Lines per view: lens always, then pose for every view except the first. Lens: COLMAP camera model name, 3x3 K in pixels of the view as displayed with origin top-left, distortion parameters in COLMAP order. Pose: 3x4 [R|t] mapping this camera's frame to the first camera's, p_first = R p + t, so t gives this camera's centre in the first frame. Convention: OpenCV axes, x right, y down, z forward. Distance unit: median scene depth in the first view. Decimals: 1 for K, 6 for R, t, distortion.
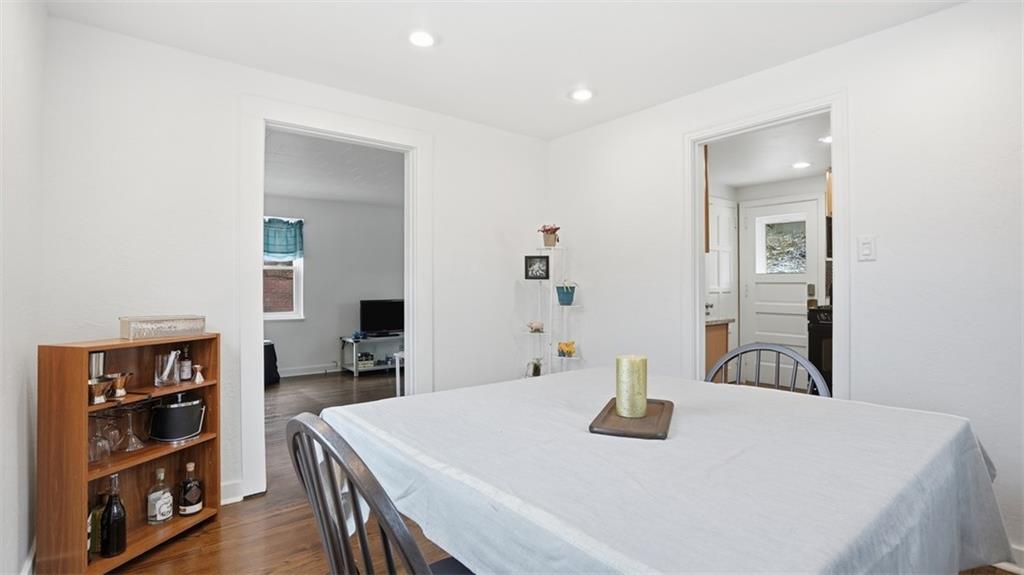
lens RADIAL K [[476.4, 0, 517.1], [0, 476.4, 286.8], [0, 0, 1]] dist [-0.062119, 0.027865]
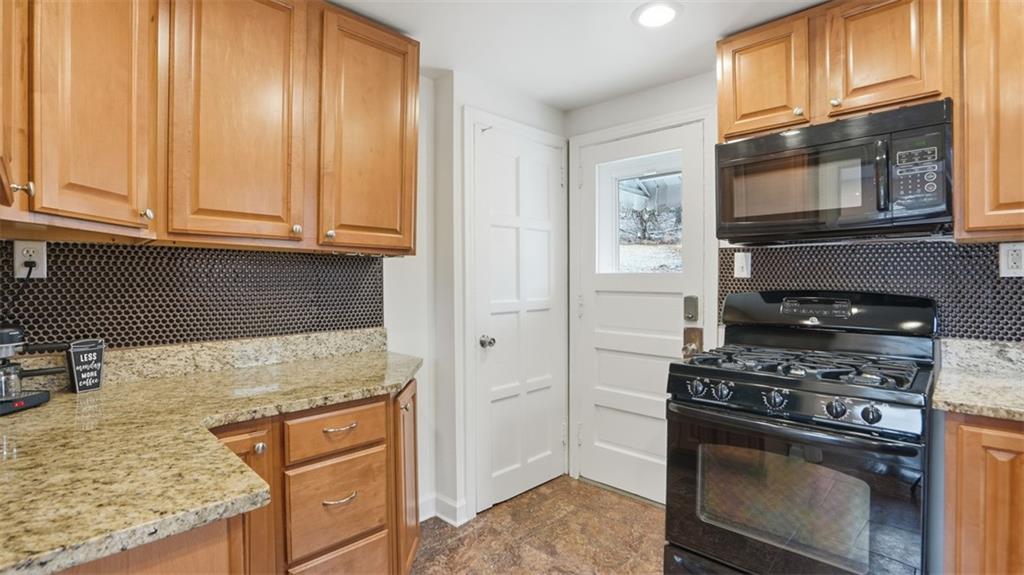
lens RADIAL K [[476.4, 0, 517.1], [0, 476.4, 286.8], [0, 0, 1]] dist [-0.062119, 0.027865]
pose [[0.992195, -0.000787, 0.124694, 0.366961], [-0.001248, 0.999867, 0.016241, -0.022514], [-0.124690, -0.016270, 0.992062, 0.504459]]
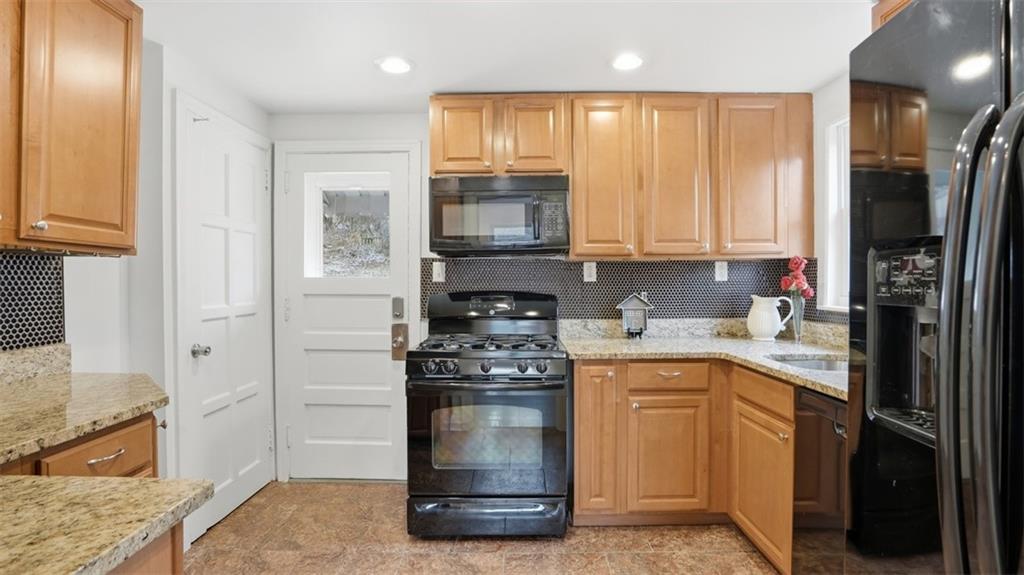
lens RADIAL K [[476.4, 0, 517.1], [0, 476.4, 286.8], [0, 0, 1]] dist [-0.062119, 0.027865]
pose [[0.631961, -0.004417, 0.774988, 0.251074], [-0.001125, 0.999977, 0.006617, -0.022084], [-0.775000, -0.005054, 0.631941, 0.483888]]
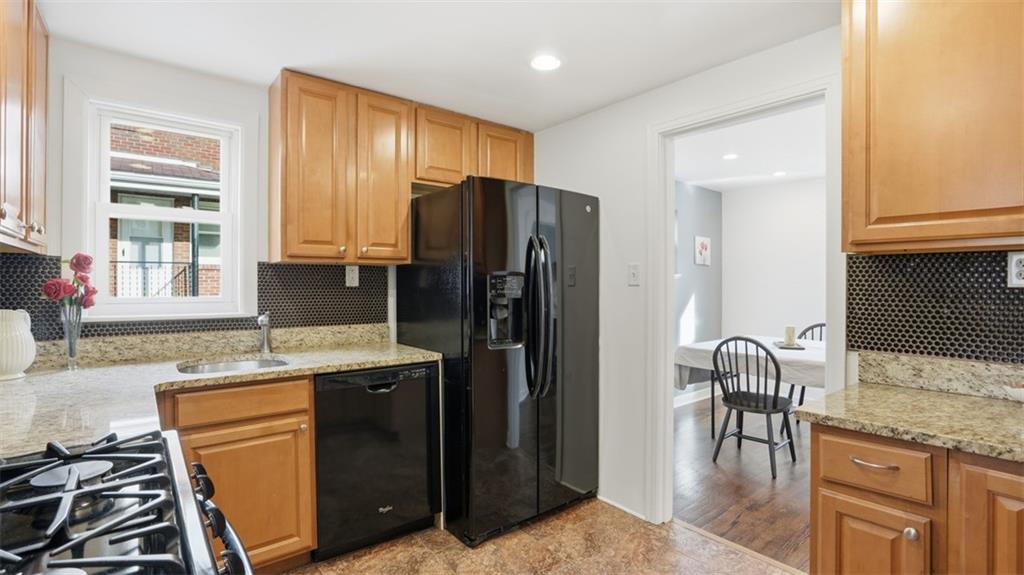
lens RADIAL K [[476.4, 0, 517.1], [0, 476.4, 286.8], [0, 0, 1]] dist [-0.062119, 0.027865]
pose [[-0.999962, 0.003584, 0.008006, 0.462960], [0.003579, 0.999993, -0.000708, -0.023407], [-0.008008, -0.000679, -0.999968, 0.930352]]
